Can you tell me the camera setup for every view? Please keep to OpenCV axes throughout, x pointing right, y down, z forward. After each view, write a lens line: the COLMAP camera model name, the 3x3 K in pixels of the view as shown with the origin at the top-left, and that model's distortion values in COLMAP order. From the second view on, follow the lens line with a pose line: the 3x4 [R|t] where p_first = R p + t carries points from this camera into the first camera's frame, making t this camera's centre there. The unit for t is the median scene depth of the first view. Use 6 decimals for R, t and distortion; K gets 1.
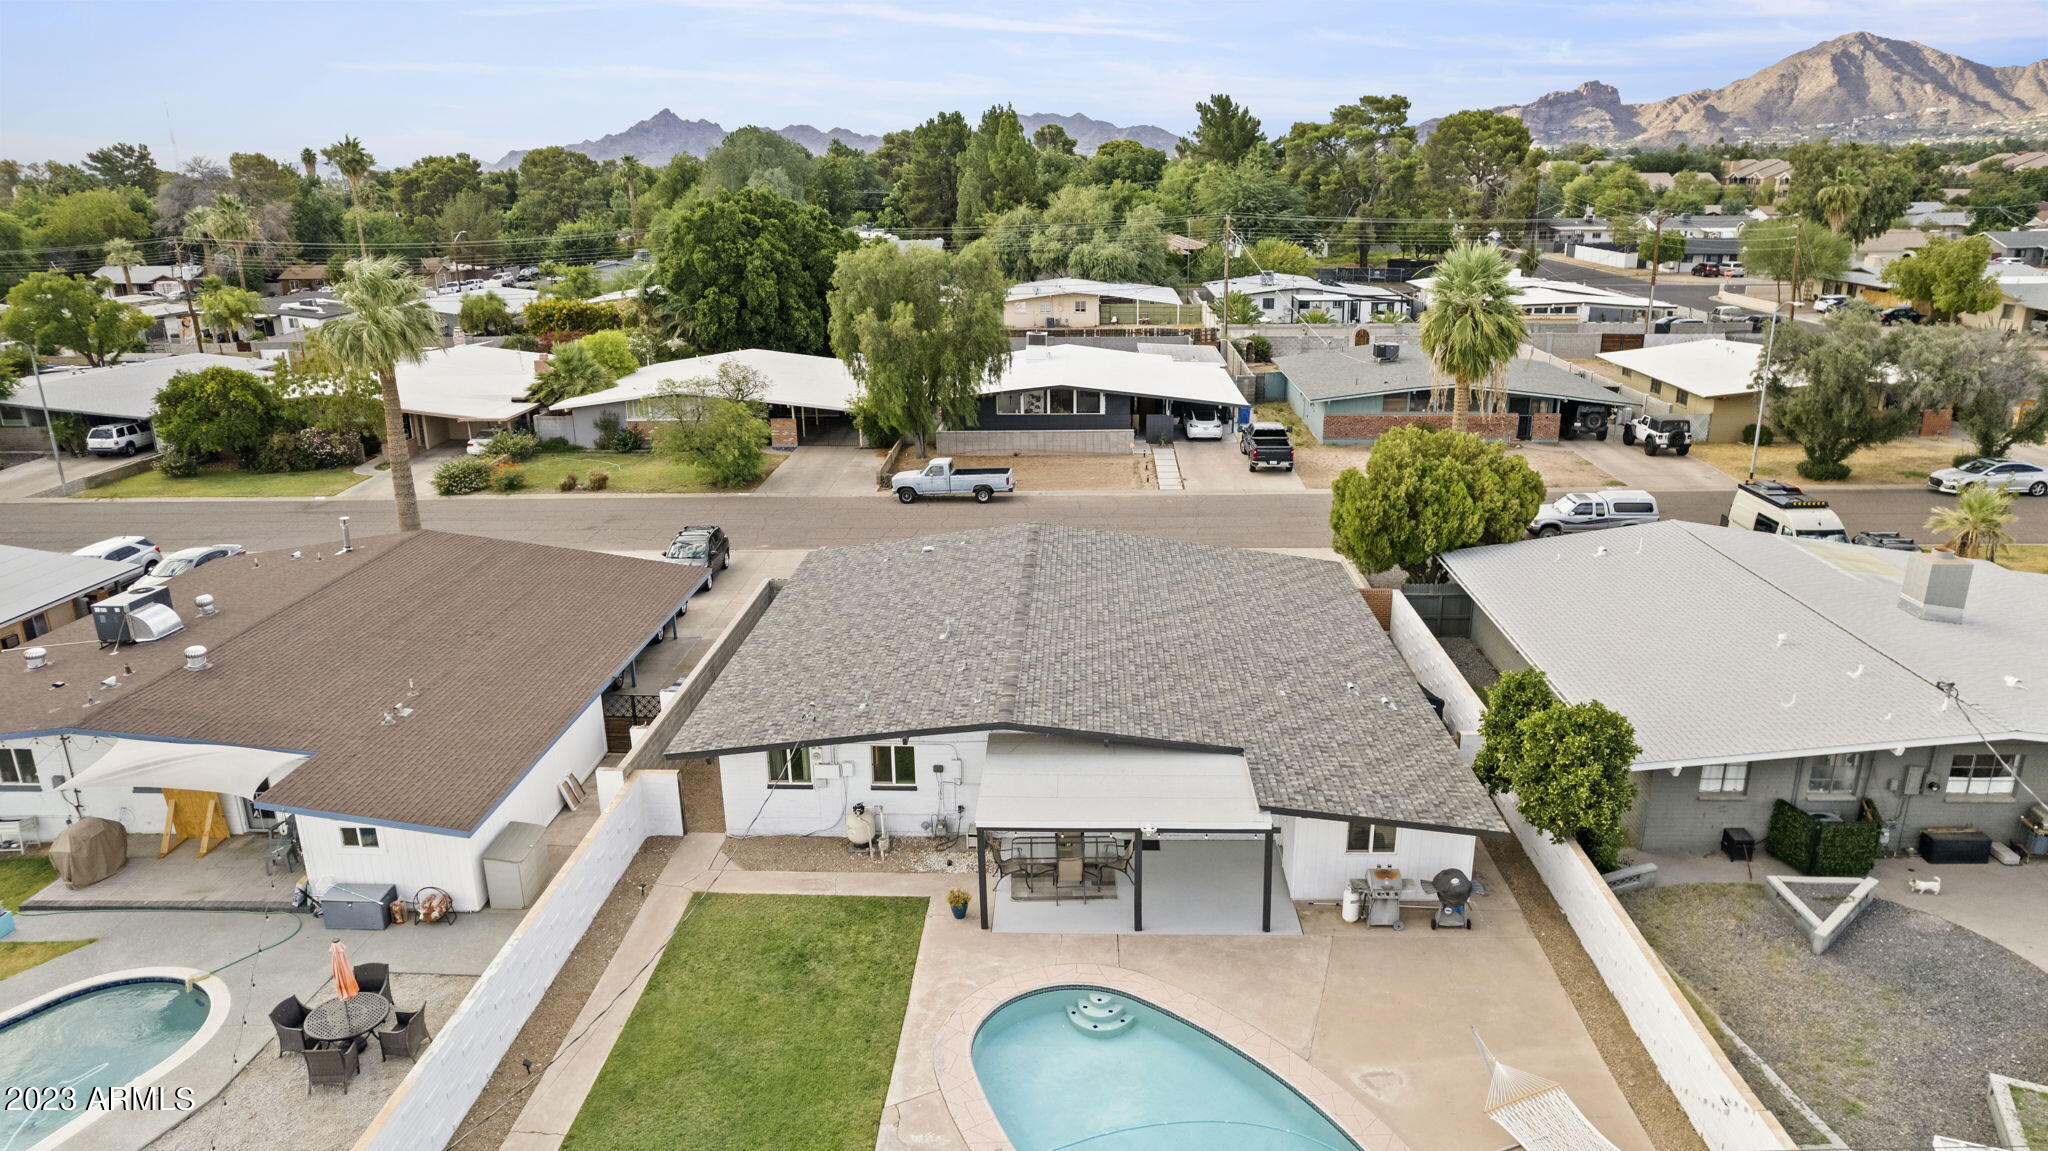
lens RADIAL K [[1302.6, 0, 1024.0], [0, 1302.6, 575.5], [0, 0, 1]] dist [-0.062144, 0.054190]
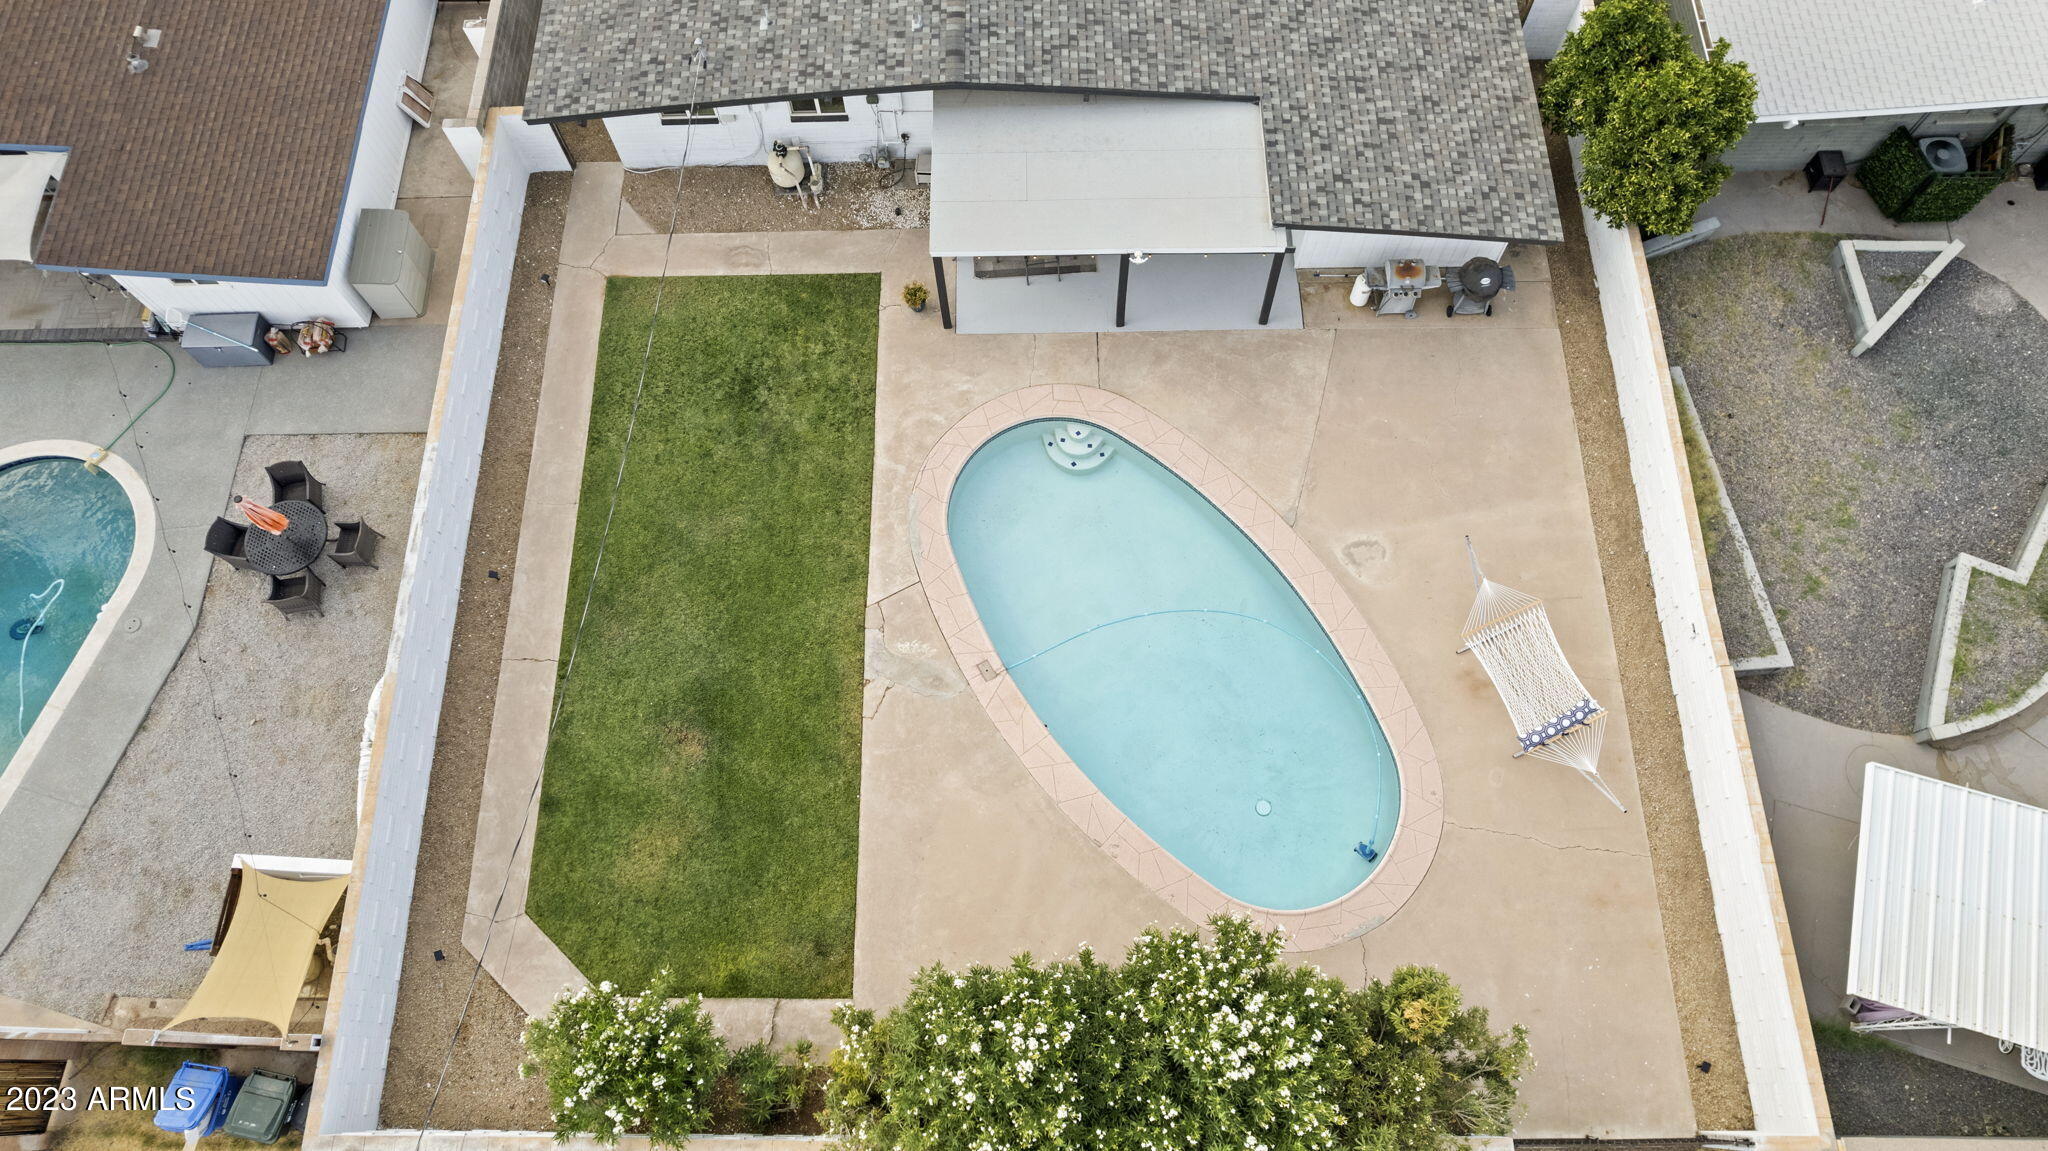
lens RADIAL K [[1302.6, 0, 1024.0], [0, 1302.6, 575.5], [0, 0, 1]] dist [-0.062144, 0.054190]
pose [[0.998554, -0.050632, 0.018037, -0.002888], [0.018169, 0.633788, 0.773293, -0.319389], [-0.050585, -0.771848, 0.633792, 0.312749]]
